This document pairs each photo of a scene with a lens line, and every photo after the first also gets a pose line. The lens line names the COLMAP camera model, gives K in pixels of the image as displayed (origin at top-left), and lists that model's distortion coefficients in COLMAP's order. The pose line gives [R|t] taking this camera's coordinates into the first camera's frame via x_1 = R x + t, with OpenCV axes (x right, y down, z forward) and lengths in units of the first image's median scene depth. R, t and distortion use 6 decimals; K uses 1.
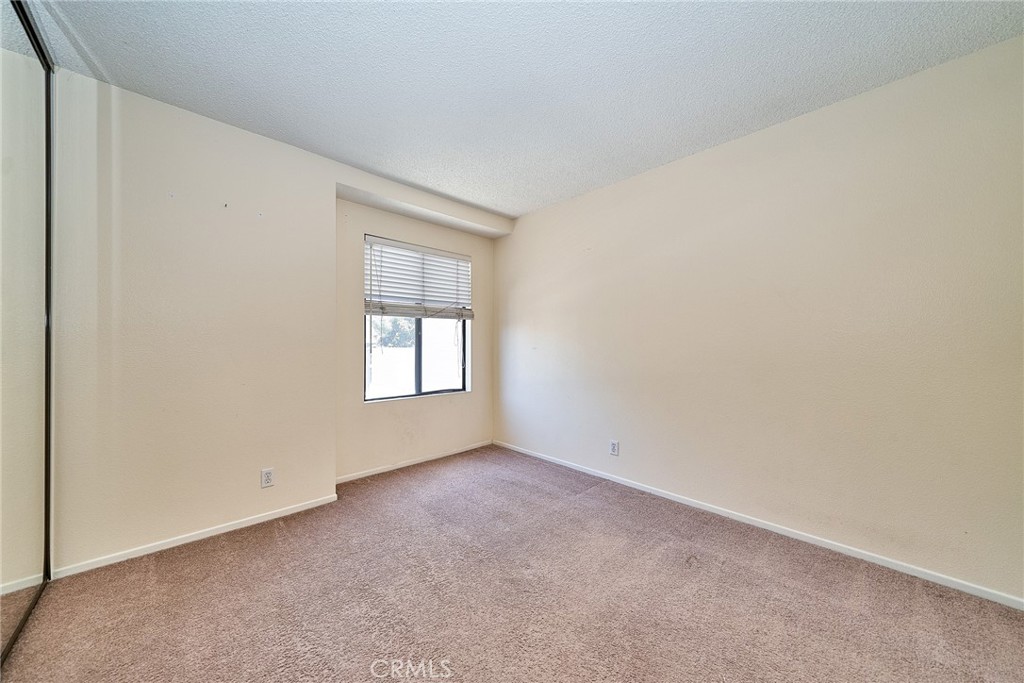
lens RADIAL K [[355.2, 0, 482.7], [0, 355.2, 337.8], [0, 0, 1]] dist [0.001126, 0.000102]
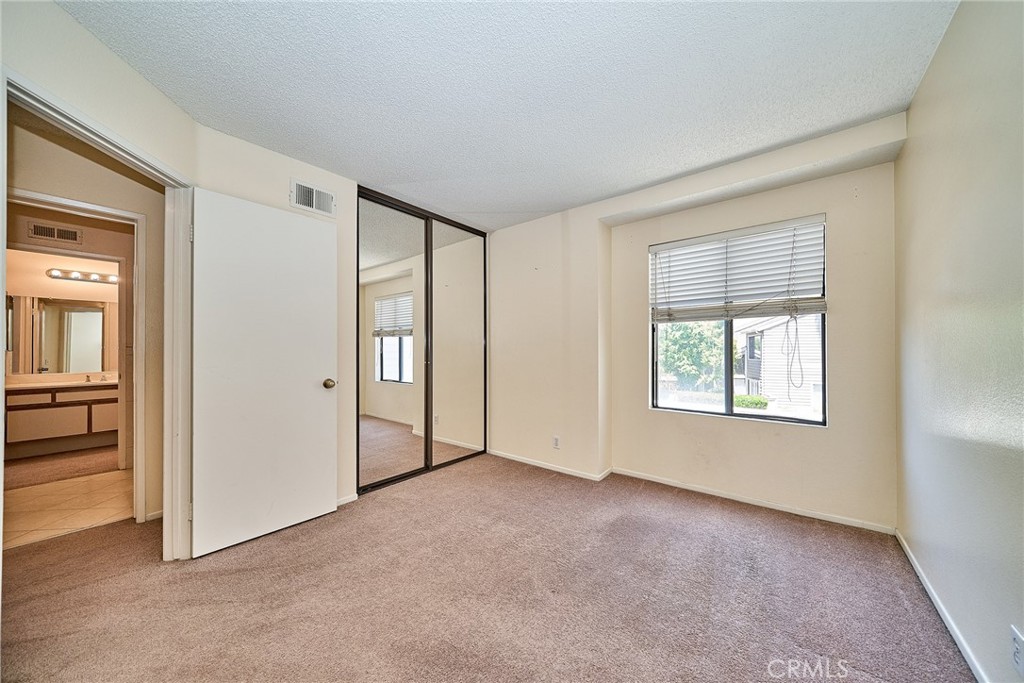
lens RADIAL K [[352.3, 0, 519.6], [0, 352.3, 342.9], [0, 0, 1]] dist [0.000430, 0.000072]
pose [[0.165685, -0.028249, -0.985774, 0.627658], [0.015884, 0.999536, -0.025973, 0.012113], [0.986051, -0.011355, 0.166057, 0.464114]]
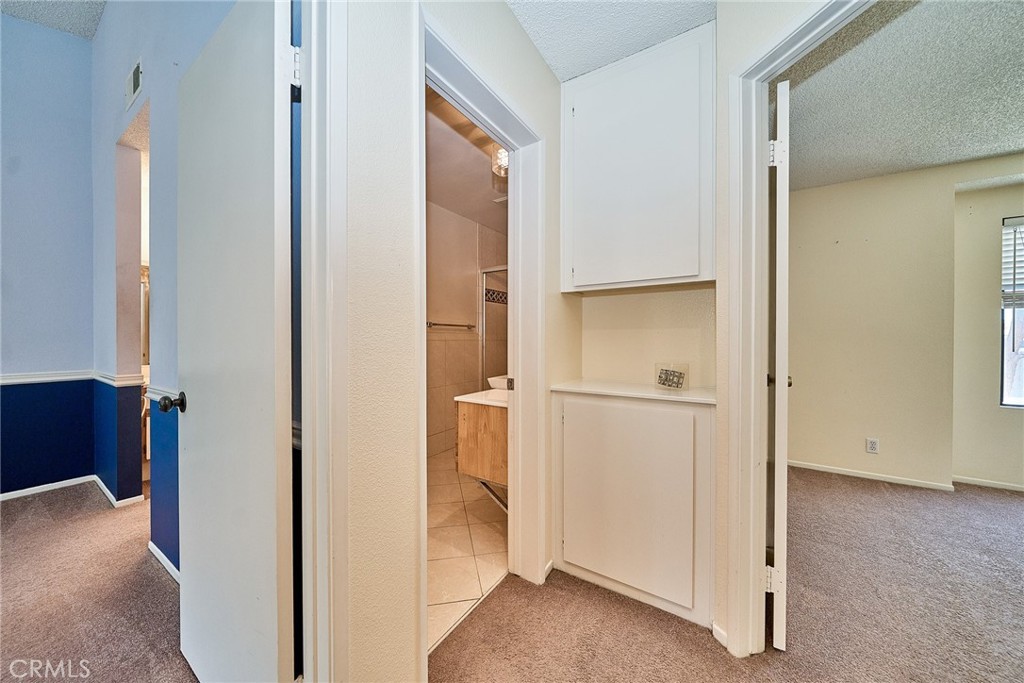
lens RADIAL K [[348.9, 0, 511.2], [0, 348.9, 345.4], [0, 0, 1]] dist [-0.000618, 0.000103]
pose [[0.269406, 0.008499, -0.962989, 0.182671], [0.002892, 0.999949, 0.009634, 0.015493], [0.963022, -0.005381, 0.269368, -0.432740]]
